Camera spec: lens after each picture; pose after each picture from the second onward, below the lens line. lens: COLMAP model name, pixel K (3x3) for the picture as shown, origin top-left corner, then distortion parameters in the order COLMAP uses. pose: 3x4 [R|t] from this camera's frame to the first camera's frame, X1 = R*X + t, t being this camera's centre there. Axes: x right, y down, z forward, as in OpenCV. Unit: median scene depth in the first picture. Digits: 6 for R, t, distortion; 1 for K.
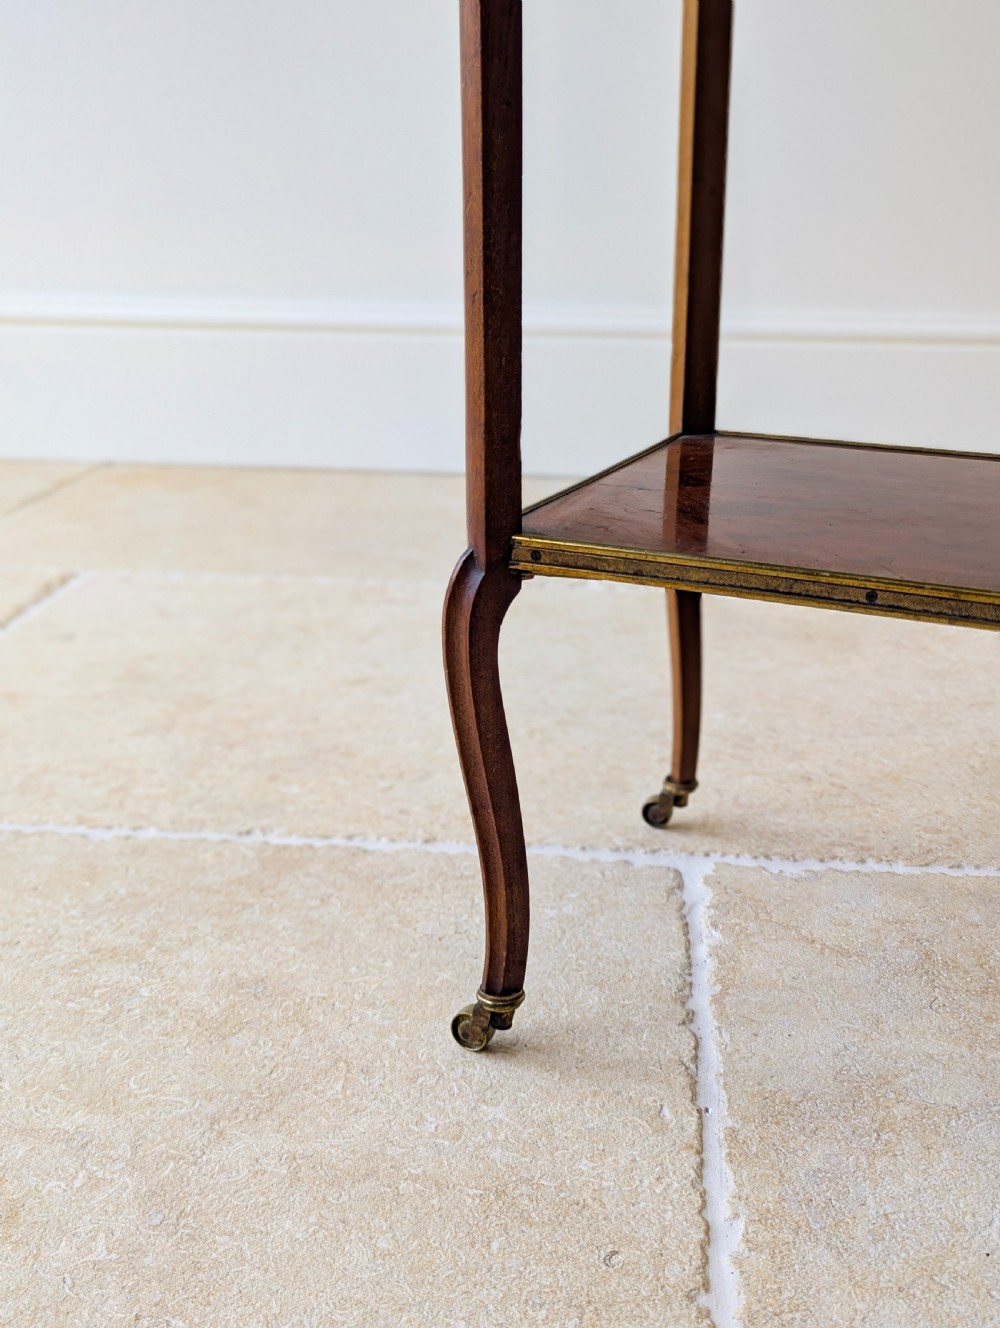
lens RADIAL K [[1441.3, 0, 518.3], [0, 1441.3, 650.8], [0, 0, 1]] dist [0.042539, -0.024769]
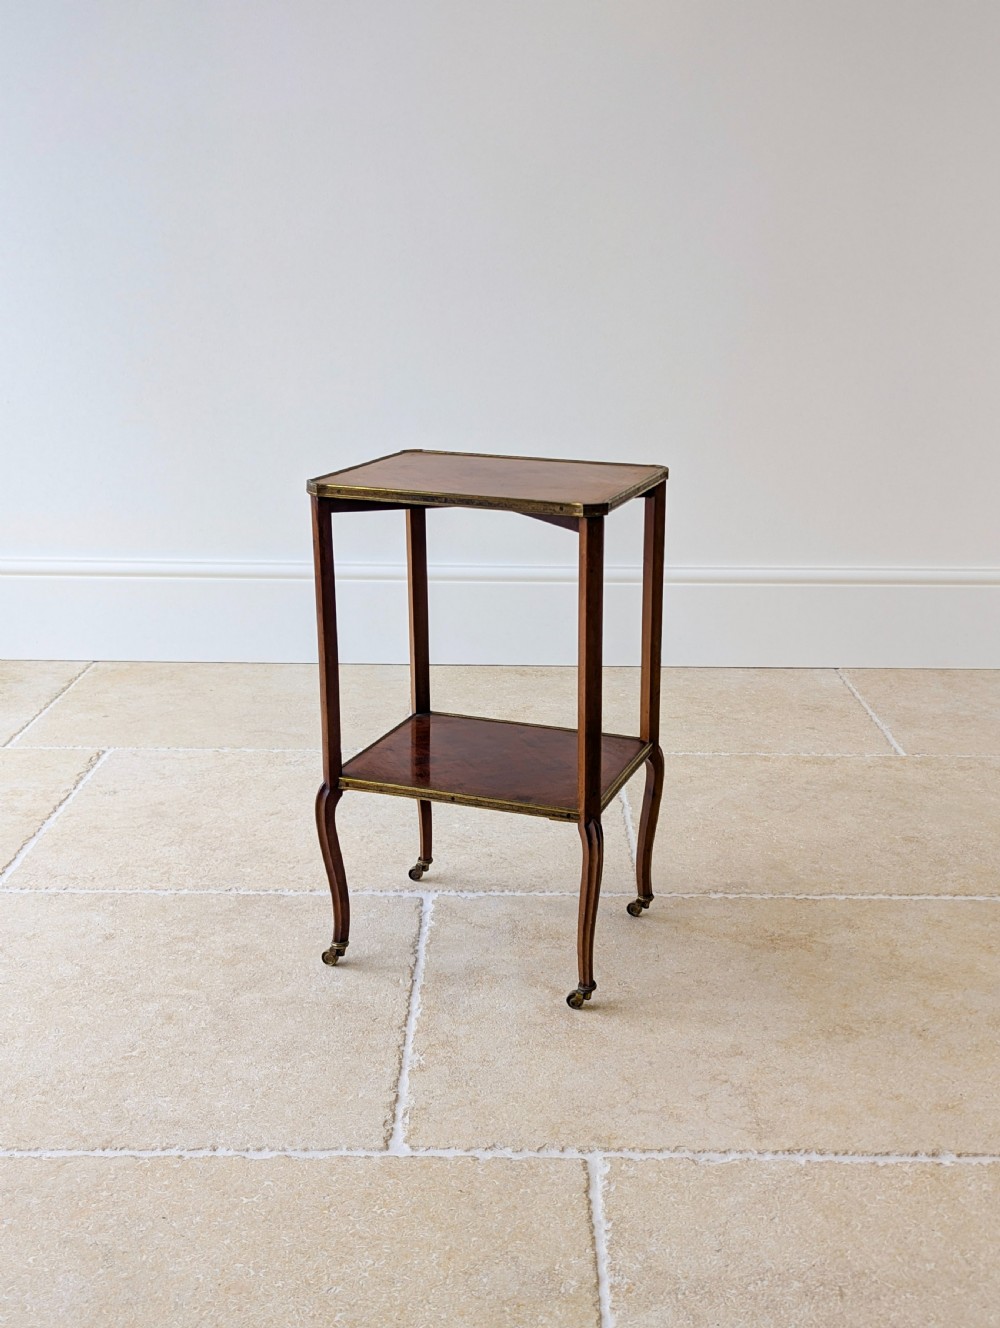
lens RADIAL K [[1474.9, 0, 516.8], [0, 1474.9, 665.0], [0, 0, 1]] dist [0.033311, 0.010991]
pose [[0.996768, -0.025953, 0.076027, 0.101094], [0.029018, 0.998799, -0.039486, -0.132577], [-0.074911, 0.041565, 0.996324, -1.490607]]
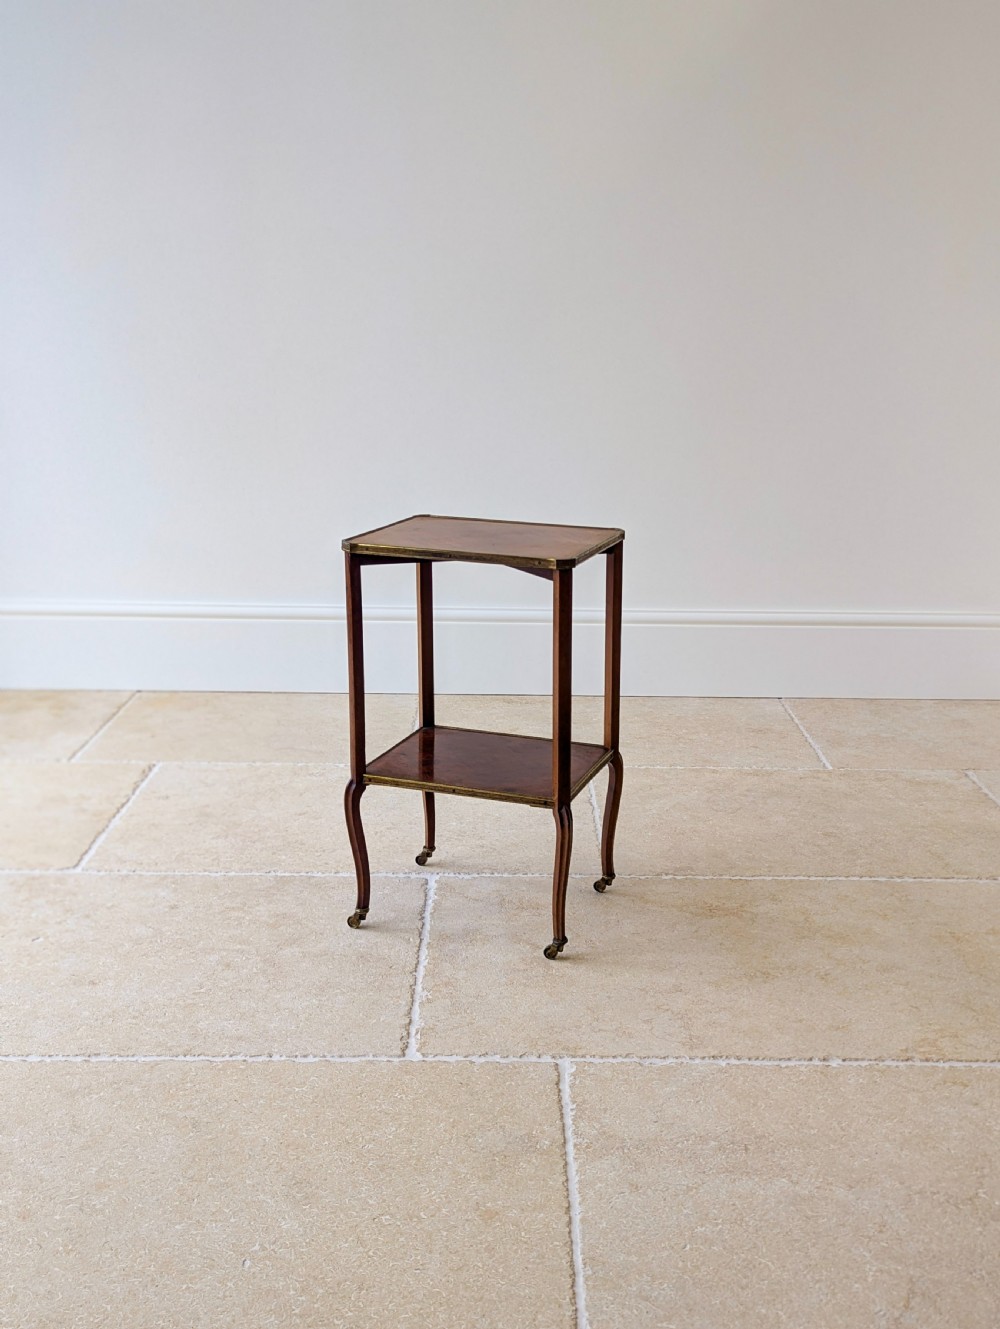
lens RADIAL K [[1442.4, 0, 518.3], [0, 1442.4, 651.3], [0, 0, 1]] dist [0.042539, -0.024769]
pose [[0.995996, -0.020908, 0.086921, 0.058636], [0.027807, 0.996492, -0.078932, -0.068189], [-0.084965, 0.081033, 0.993083, -2.010009]]
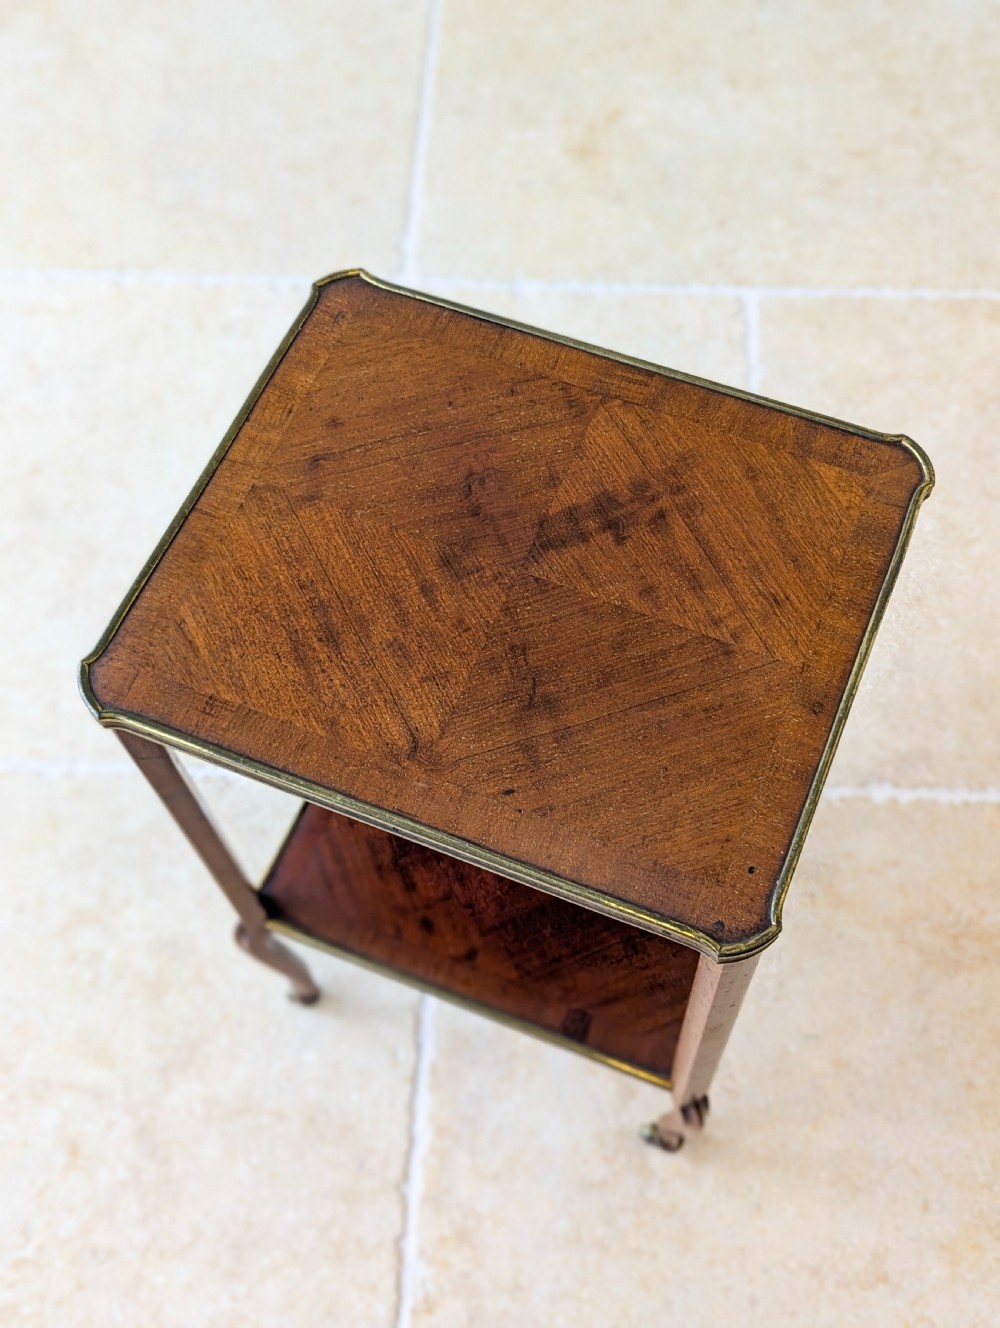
lens RADIAL K [[1428.6, 0, 527.9], [0, 1428.6, 669.6], [0, 0, 1]] dist [0.054894, -0.044797]
pose [[0.998605, -0.050508, -0.015419, 0.262495], [0.046731, 0.709171, 0.703486, -1.096642], [-0.024597, -0.703225, 0.710542, 0.008403]]
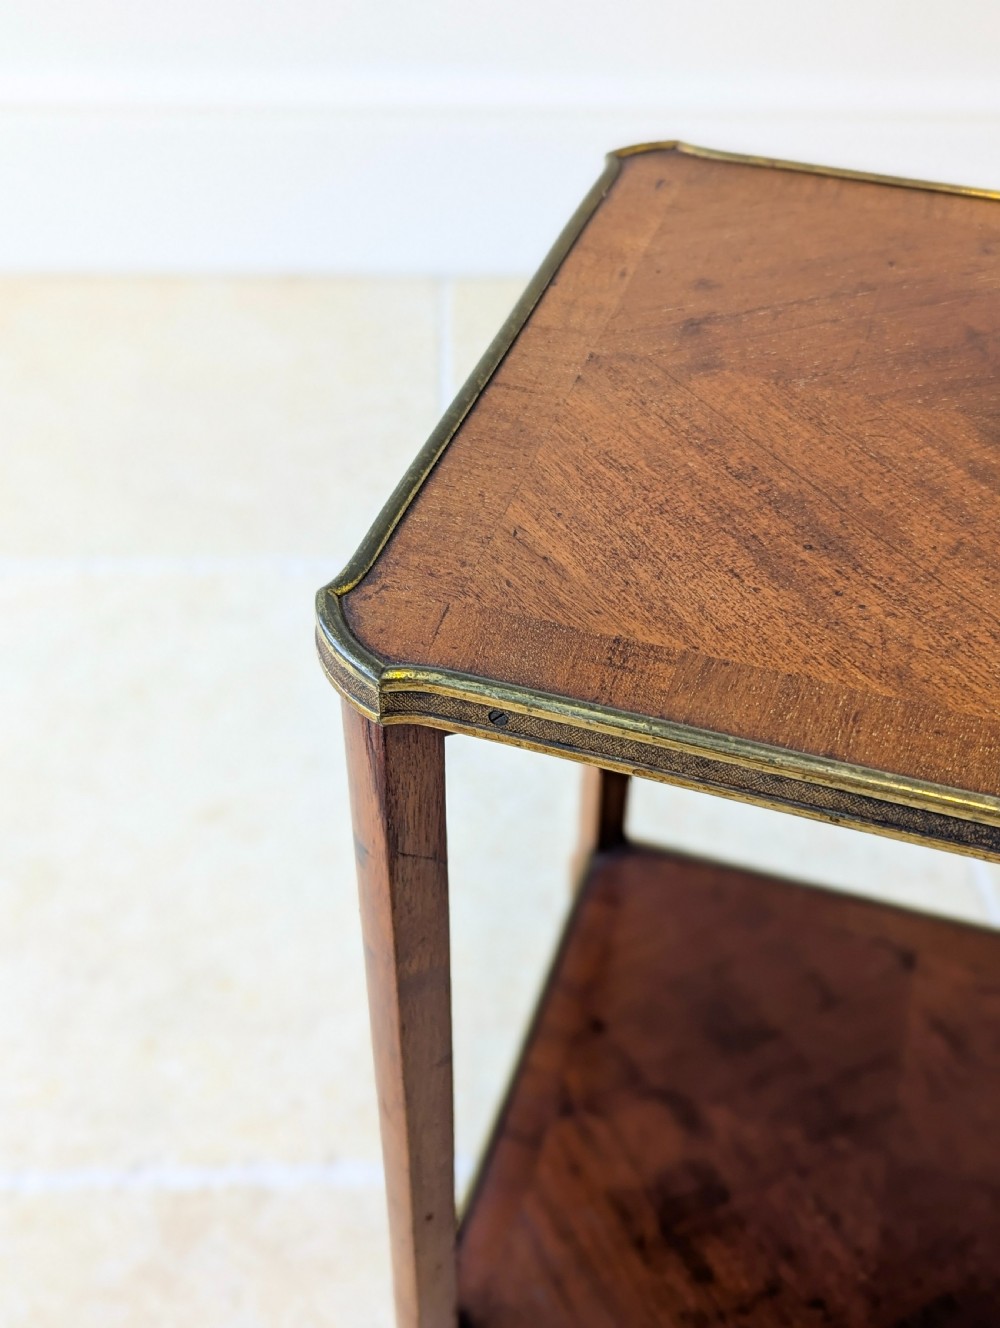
lens RADIAL K [[1441.3, 0, 518.3], [0, 1441.3, 650.8], [0, 0, 1]] dist [0.042539, -0.024769]
pose [[0.991631, -0.077414, 0.103321, -0.012226], [0.030207, 0.917192, 0.397300, -0.639725], [-0.125522, -0.390854, 0.911854, 0.257028]]
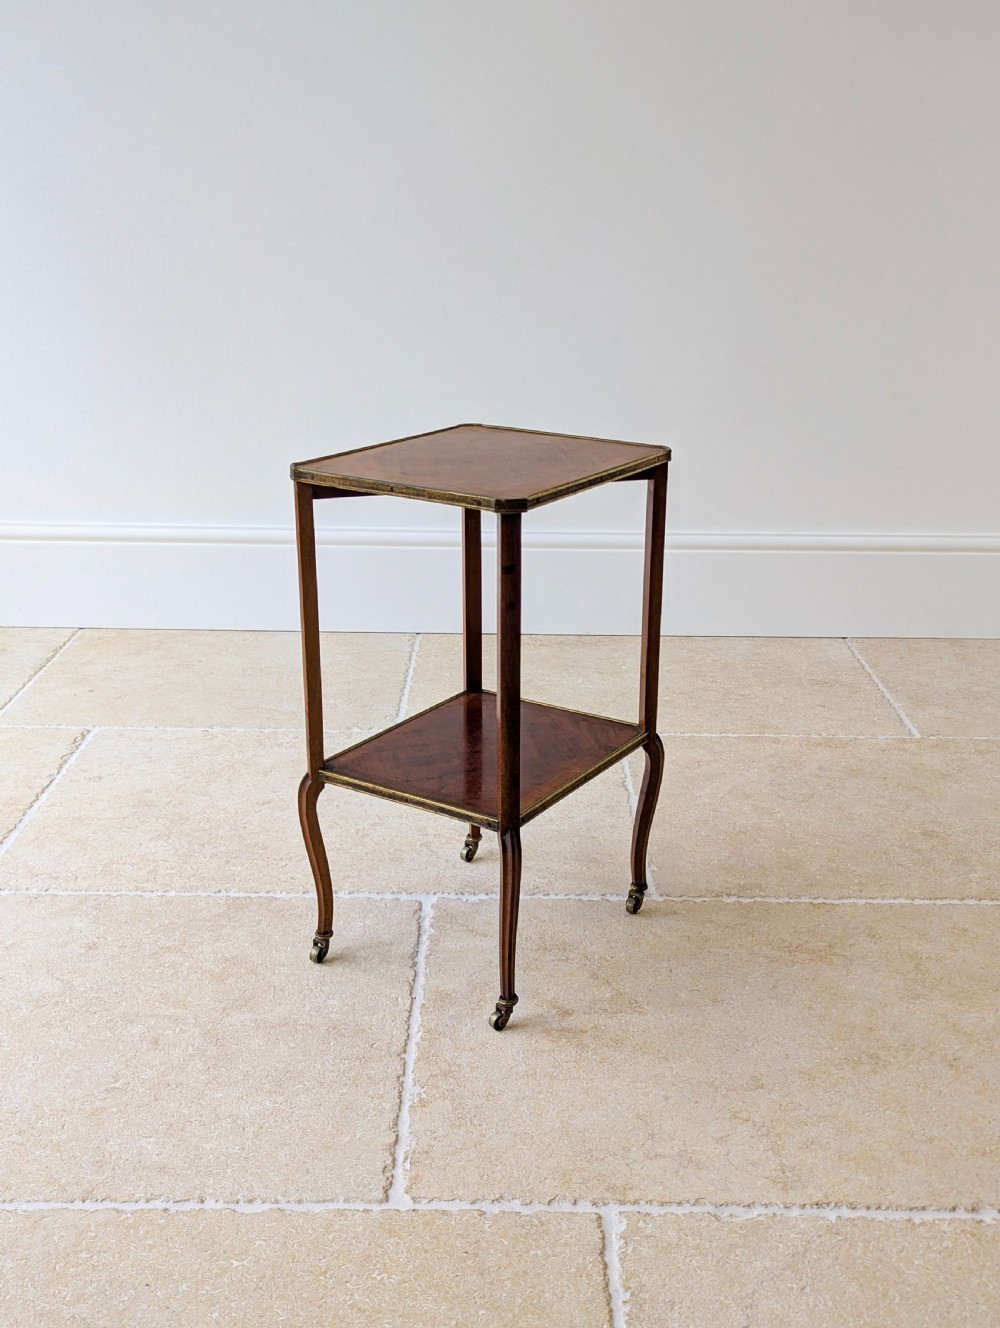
lens RADIAL K [[1446.4, 0, 501.3], [0, 1446.4, 668.3], [0, 0, 1]] dist [0.026756, 0.034367]
pose [[0.997012, -0.027232, 0.072287, 0.091695], [0.026407, 0.999575, 0.012334, -0.246103], [-0.072592, -0.010388, 0.997308, -1.302455]]
